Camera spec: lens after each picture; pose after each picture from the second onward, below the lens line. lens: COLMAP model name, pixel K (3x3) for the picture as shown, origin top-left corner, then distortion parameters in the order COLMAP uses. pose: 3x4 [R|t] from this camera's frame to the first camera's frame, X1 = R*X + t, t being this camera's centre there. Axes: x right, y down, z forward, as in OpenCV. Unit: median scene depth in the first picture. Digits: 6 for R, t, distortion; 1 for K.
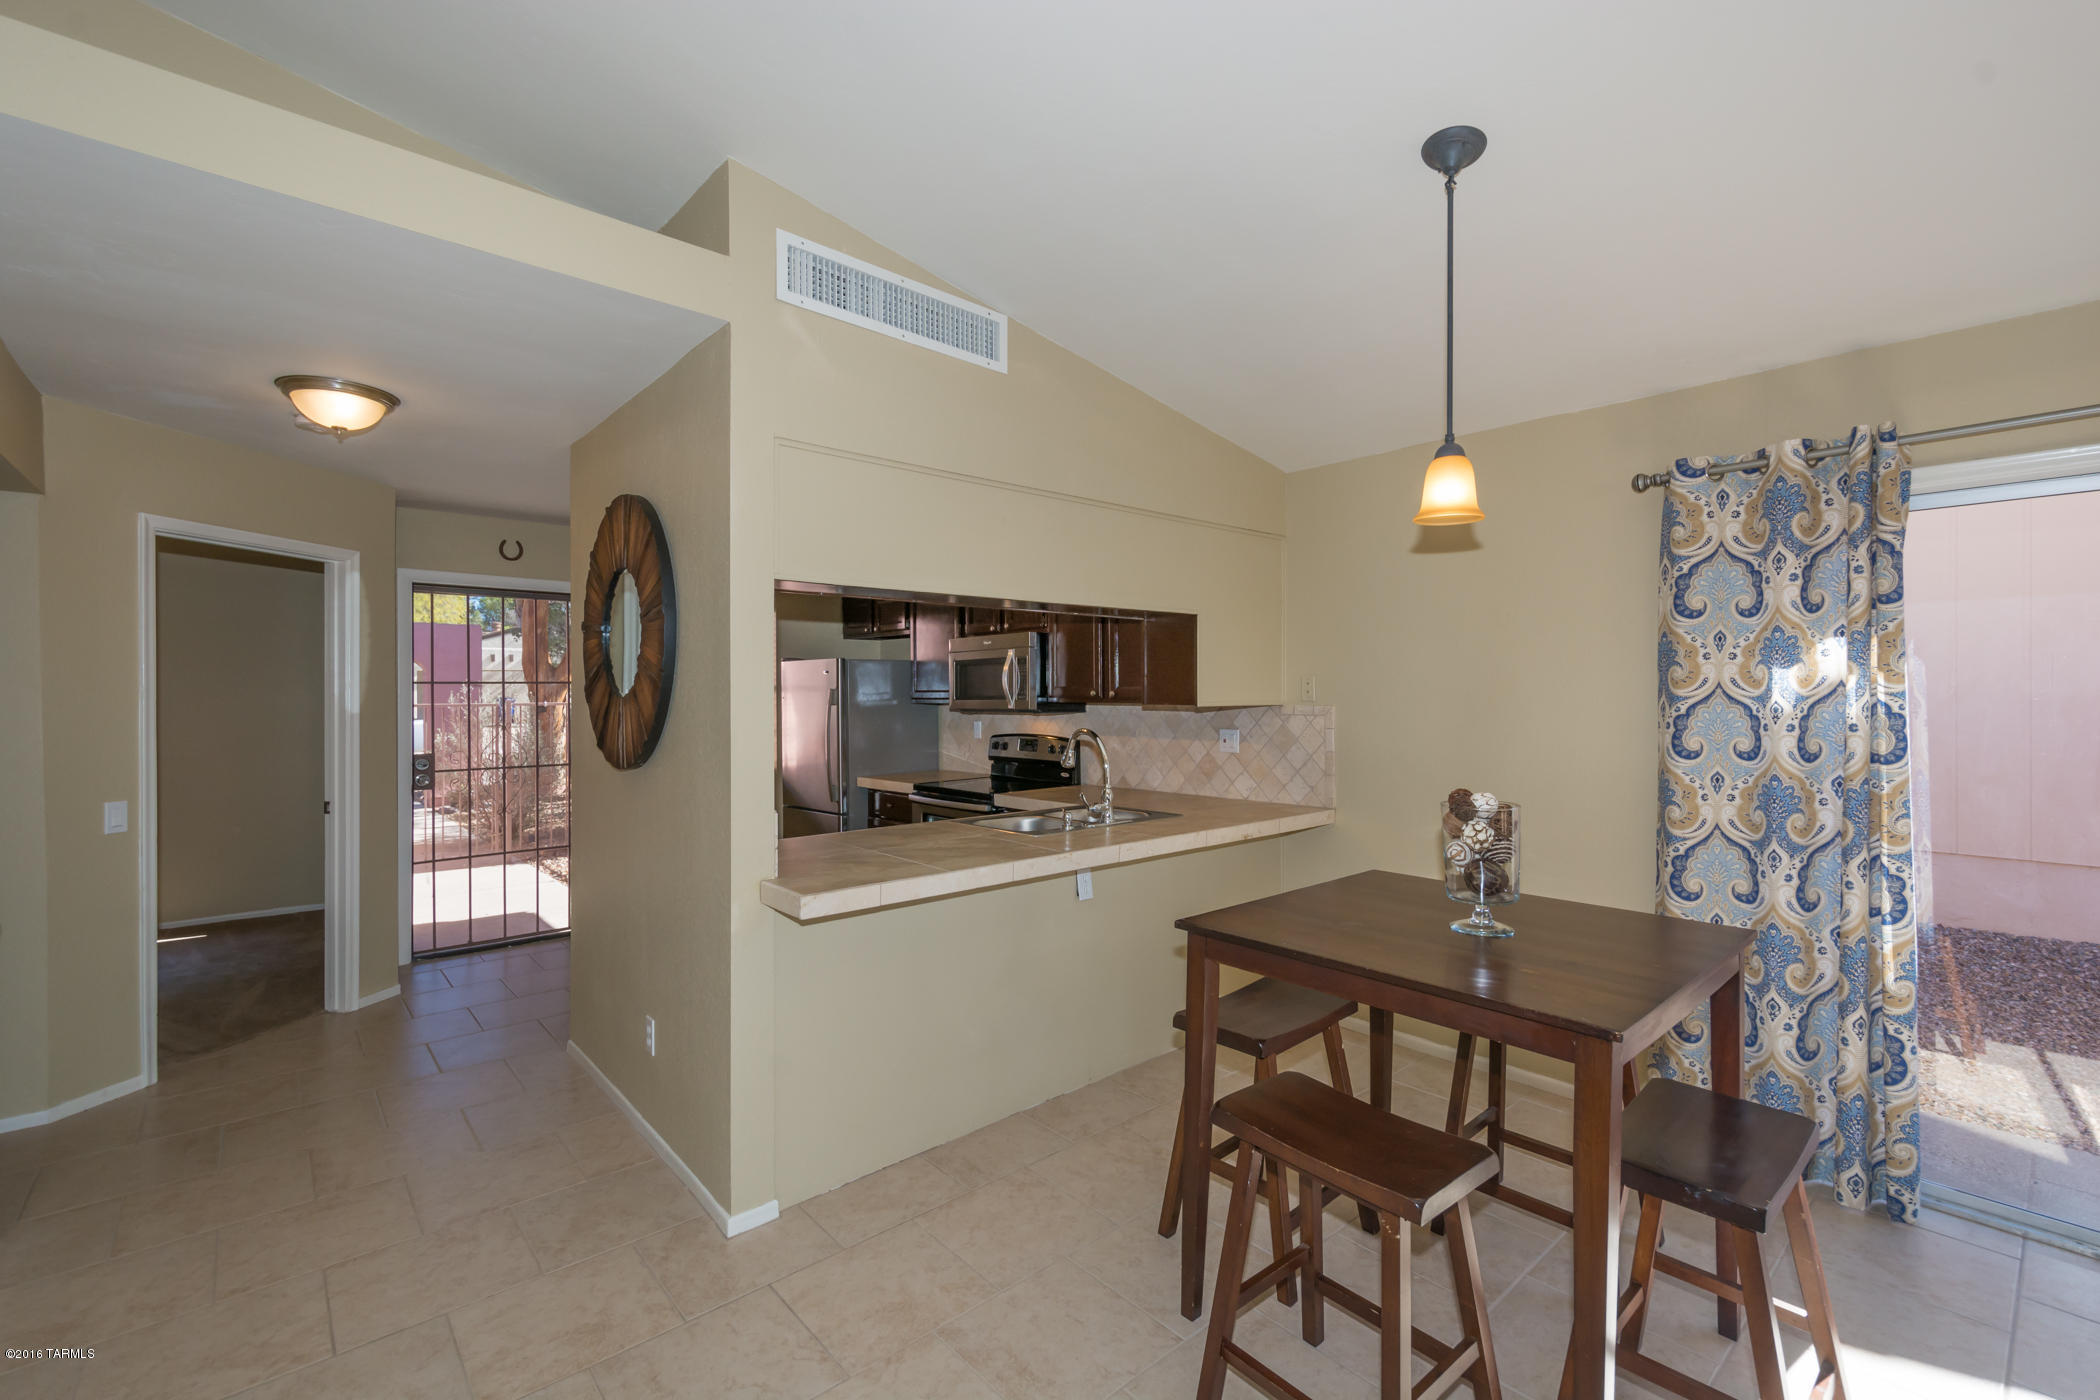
lens RADIAL K [[904.0, 0, 1060.2], [0, 904.0, 695.3], [0, 0, 1]] dist [0.018436, -0.007744]
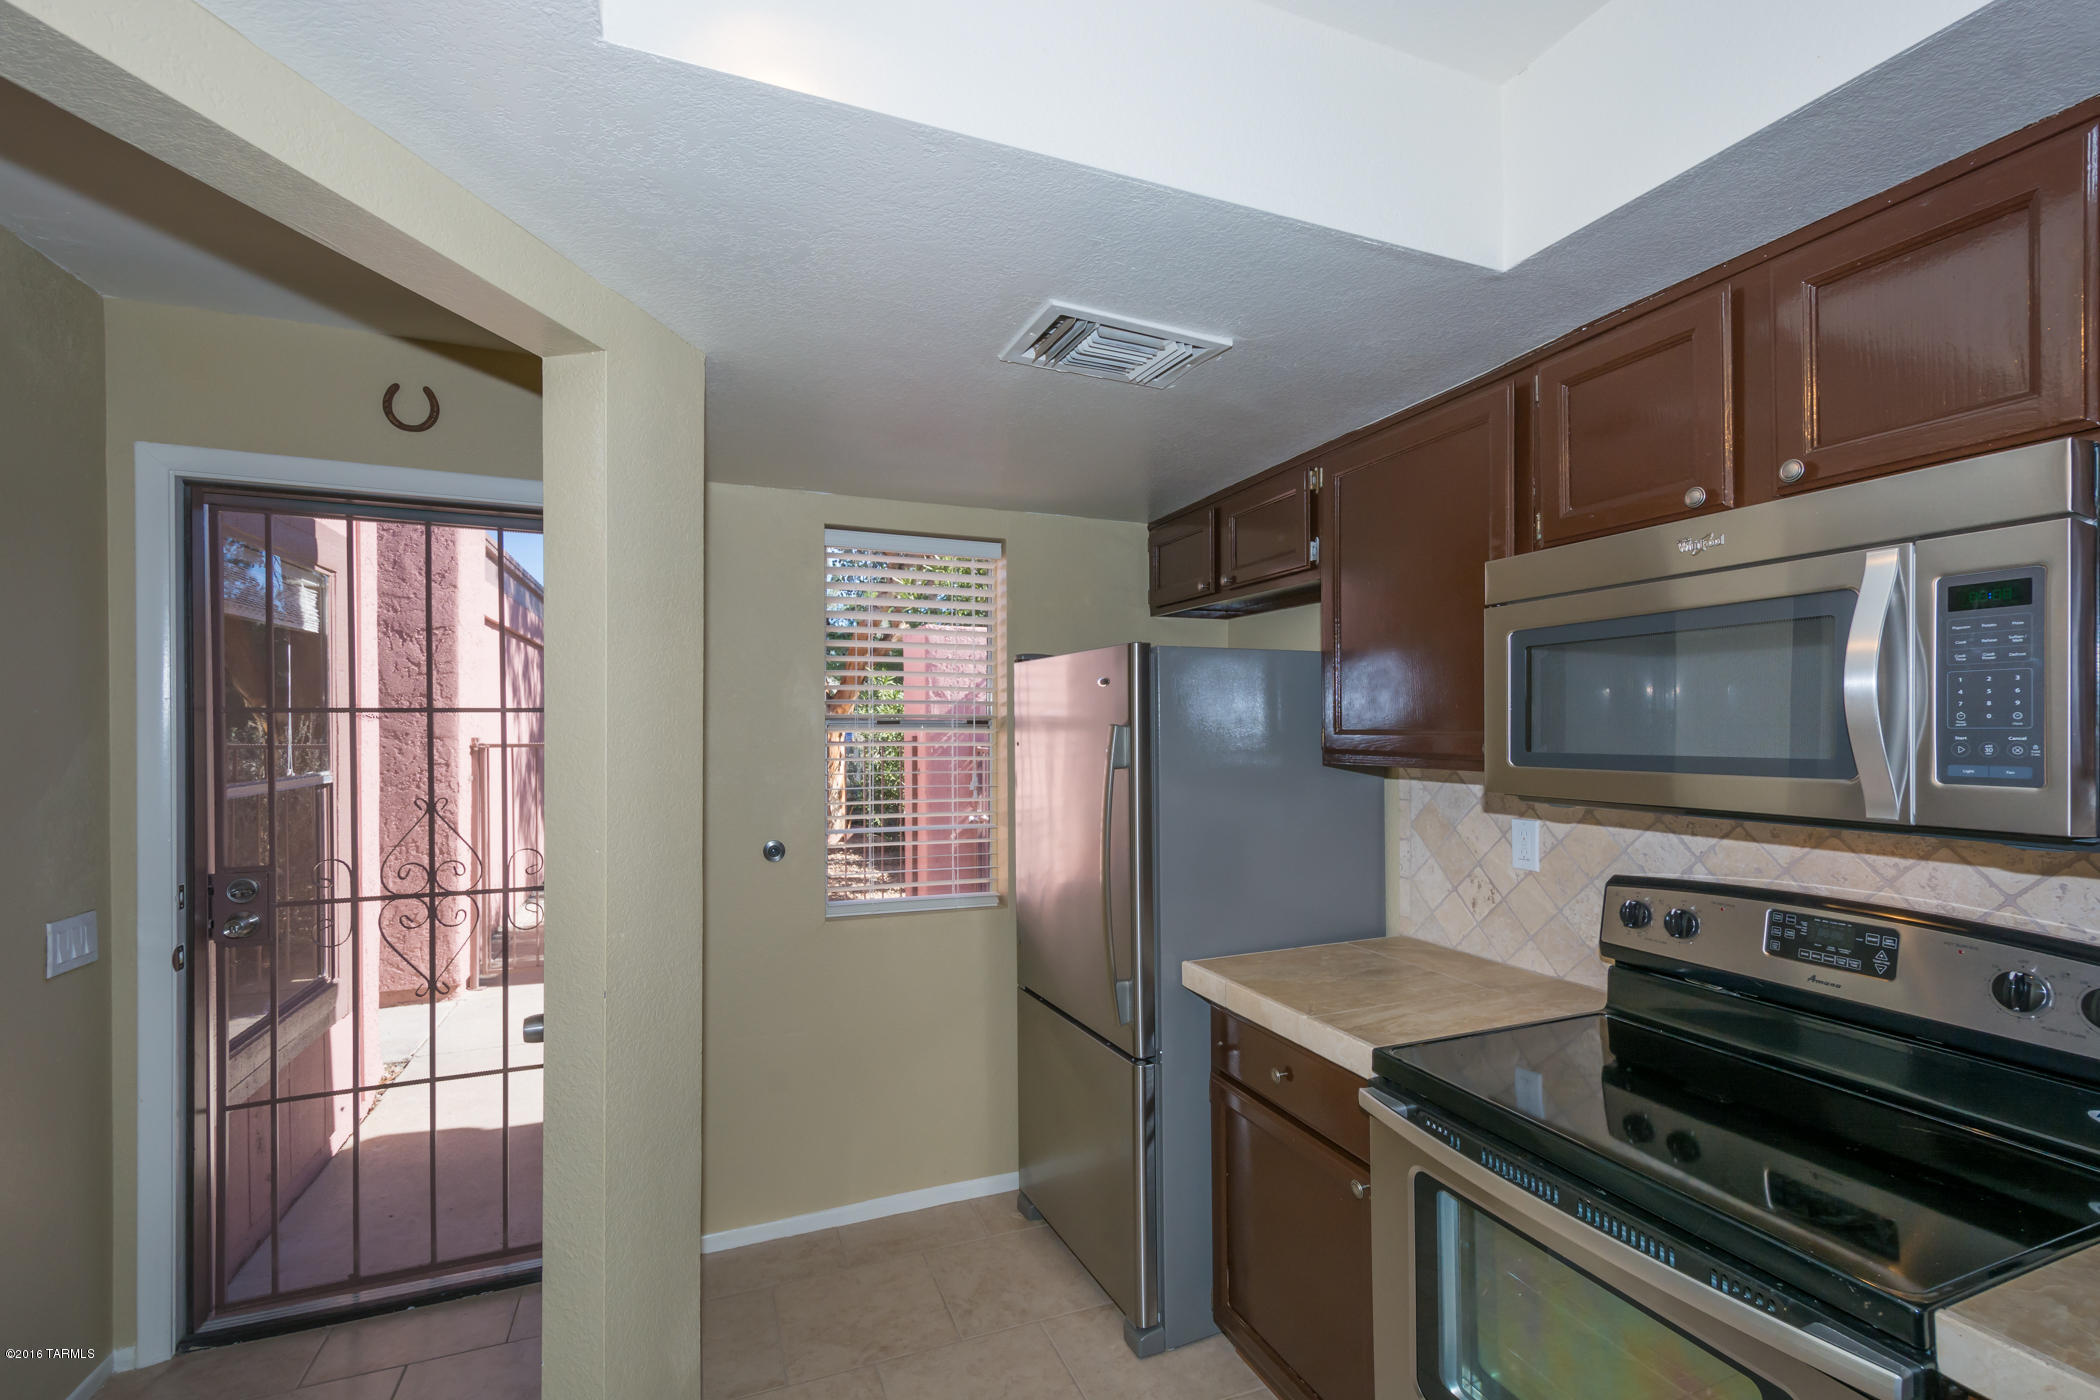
lens RADIAL K [[924.3, 0, 1057.3], [0, 924.3, 727.4], [0, 0, 1]] dist [0.016362, -0.000339]
pose [[0.941032, 0.001934, -0.338312, -0.276473], [-0.001643, 0.999998, 0.001146, -0.013510], [0.338313, -0.000523, 0.941033, 1.198602]]
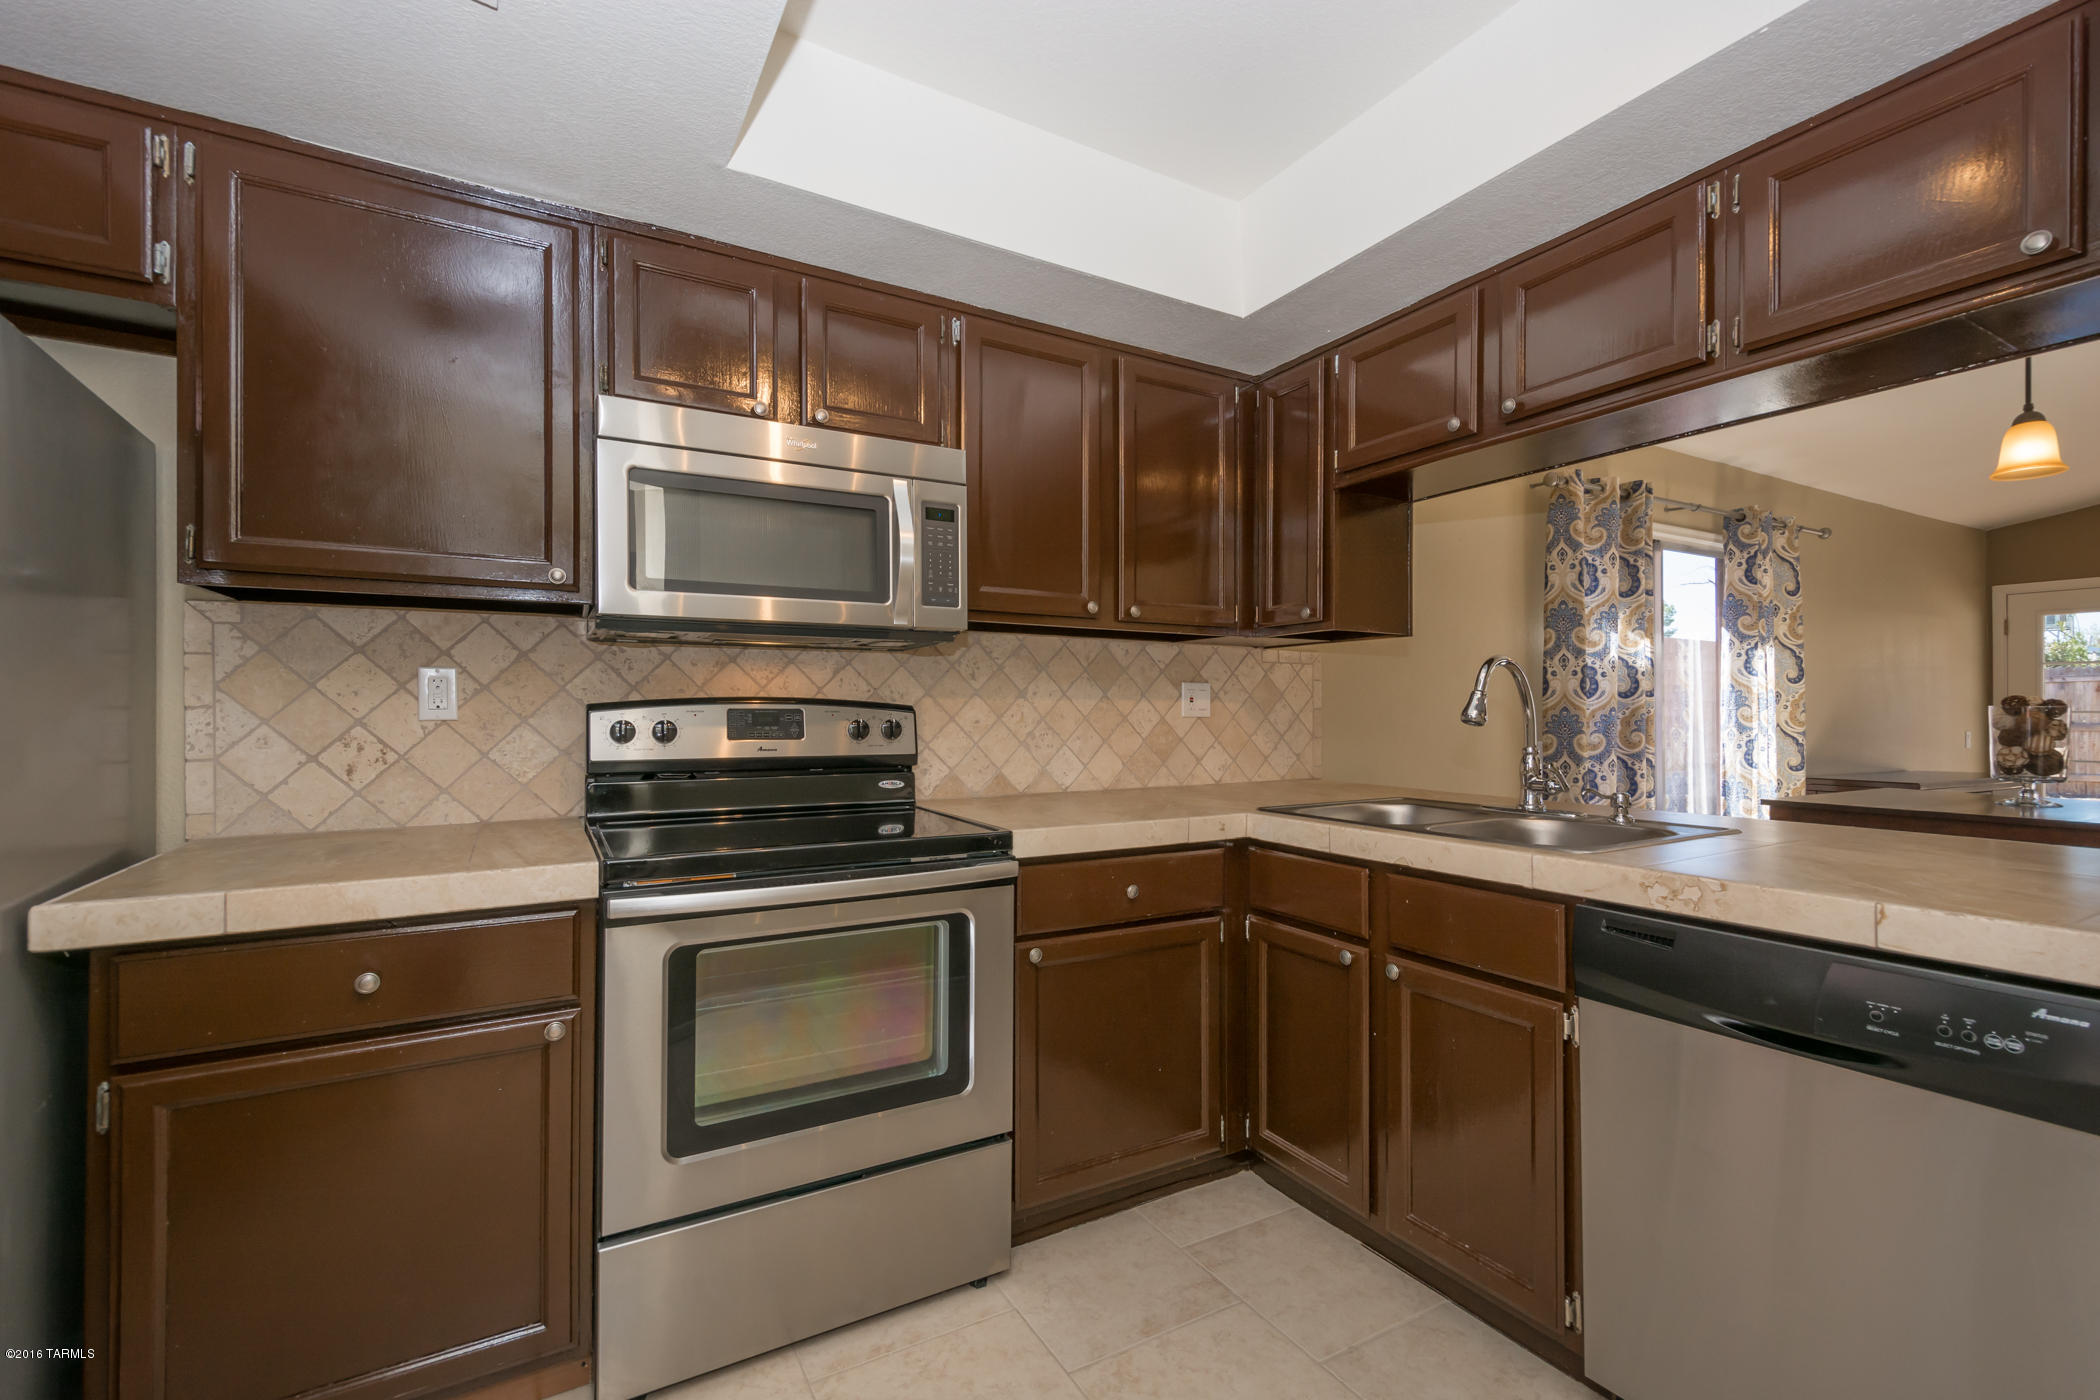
lens RADIAL K [[918.2, 0, 1061.4], [0, 918.2, 706.6], [0, 0, 1]] dist [0.014915, -0.000471]
pose [[0.202196, 0.007781, 0.979314, -0.738745], [-0.001654, 0.999970, -0.007603, 0.089615], [-0.979344, -0.000083, 0.202203, 1.411112]]
